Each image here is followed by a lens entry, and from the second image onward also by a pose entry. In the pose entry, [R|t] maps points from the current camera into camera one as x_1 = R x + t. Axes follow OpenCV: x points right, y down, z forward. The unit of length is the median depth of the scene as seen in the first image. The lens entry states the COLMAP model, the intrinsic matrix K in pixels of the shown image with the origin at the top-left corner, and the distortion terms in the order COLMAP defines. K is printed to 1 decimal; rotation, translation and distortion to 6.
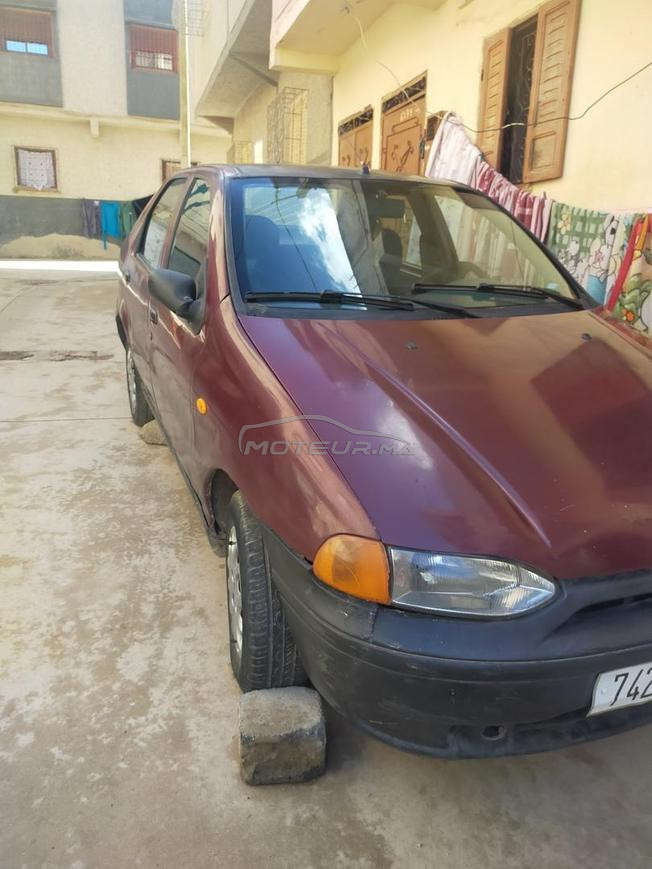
lens RADIAL K [[667.1, 0, 328.0], [0, 667.1, 417.7], [0, 0, 1]] dist [0.023706, -0.010387]
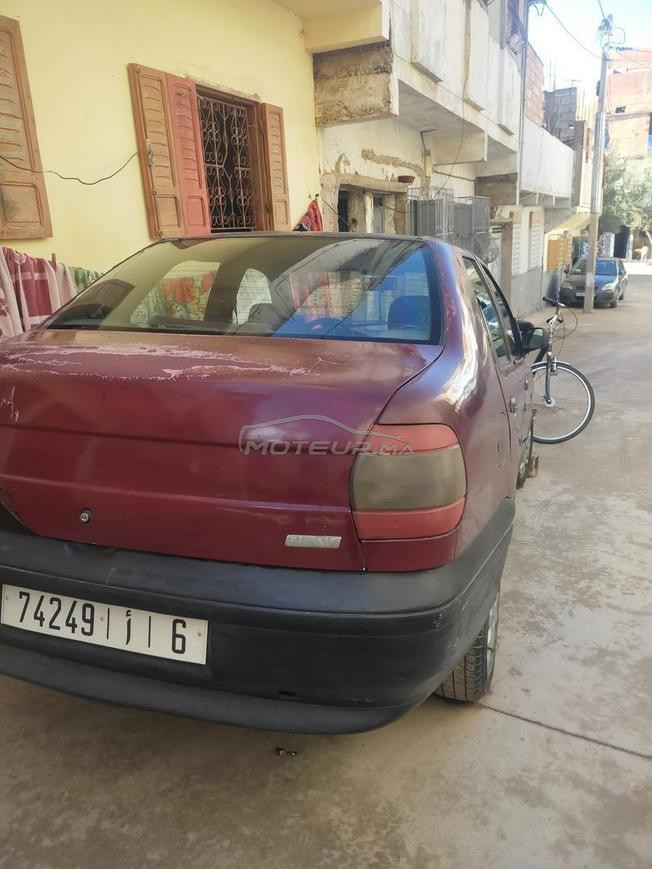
lens RADIAL K [[667.1, 0, 328.0], [0, 667.1, 417.7], [0, 0, 1]] dist [0.023706, -0.010387]
pose [[-0.755045, -0.174682, 0.631976, -0.780594], [0.169491, 0.879100, 0.445485, -0.707462], [-0.633388, 0.443475, -0.634152, 2.088329]]
